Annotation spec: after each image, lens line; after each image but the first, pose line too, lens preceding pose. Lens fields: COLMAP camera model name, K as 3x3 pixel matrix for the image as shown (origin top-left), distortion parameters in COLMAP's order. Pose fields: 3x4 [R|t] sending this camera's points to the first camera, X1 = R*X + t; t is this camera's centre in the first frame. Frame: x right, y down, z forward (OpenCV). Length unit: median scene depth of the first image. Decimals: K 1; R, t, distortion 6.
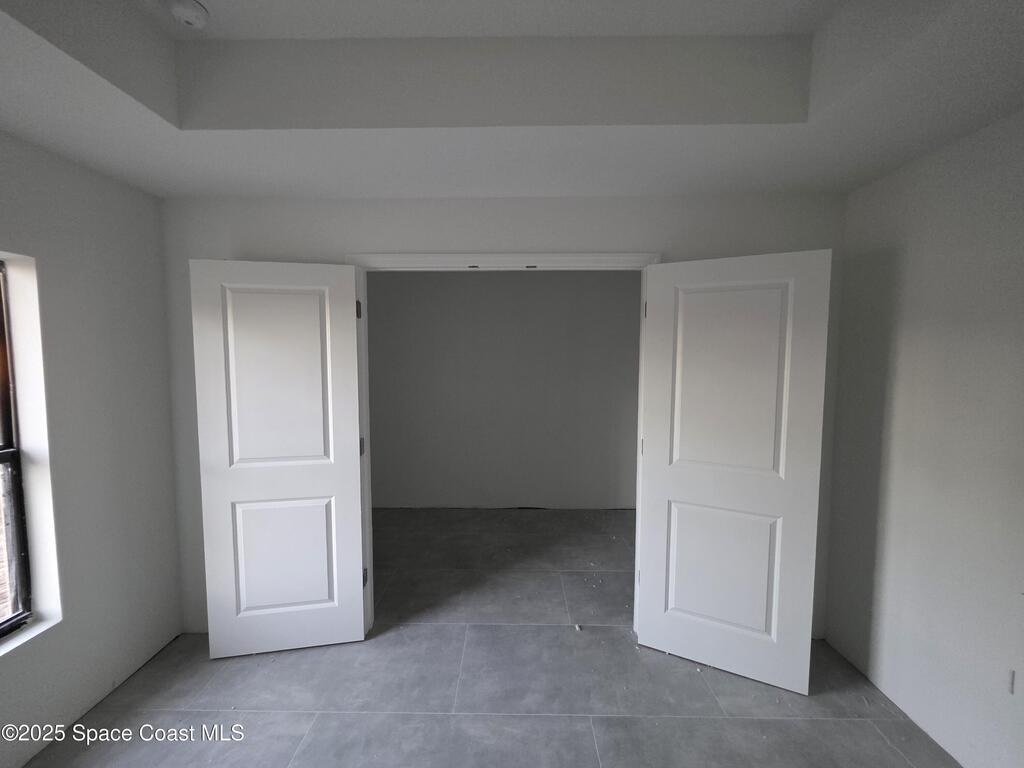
lens RADIAL K [[416.8, 0, 512.0], [0, 416.8, 384.0], [0, 0, 1]] dist [-0.000631, -0.000128]
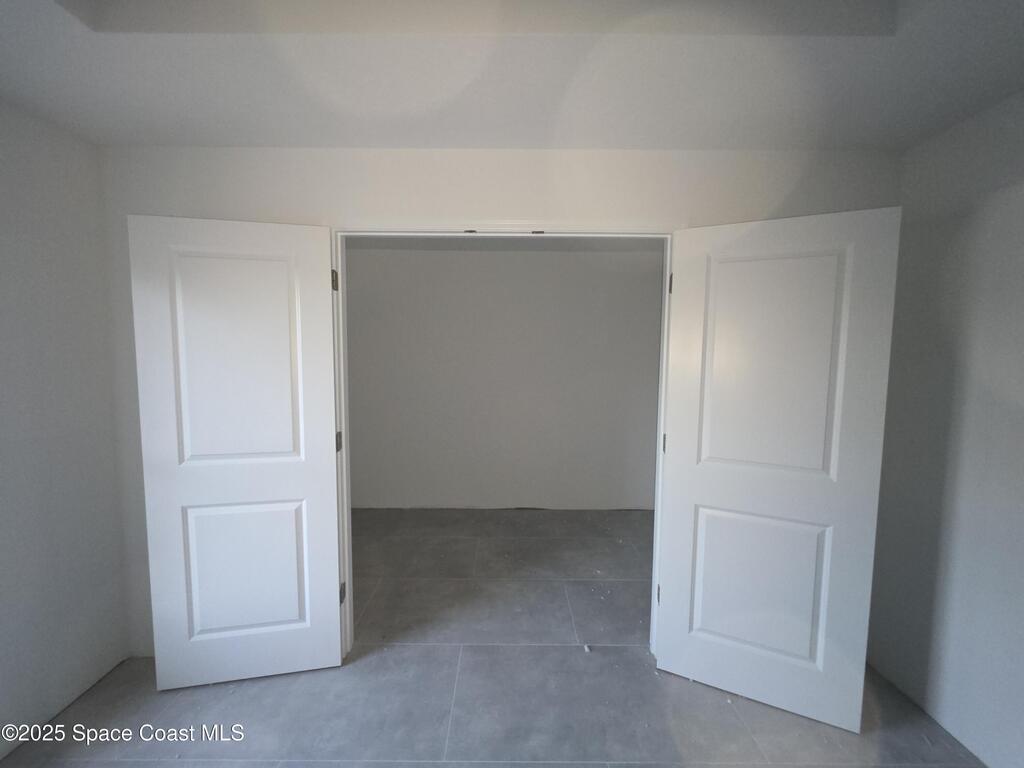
lens RADIAL K [[416.8, 0, 512.0], [0, 416.8, 384.0], [0, 0, 1]] dist [-0.000631, -0.000128]
pose [[0.999864, 0.005455, 0.015585, -0.018508], [-0.005580, 0.999953, 0.007945, 0.023938], [-0.015541, -0.008030, 0.999847, 0.143051]]
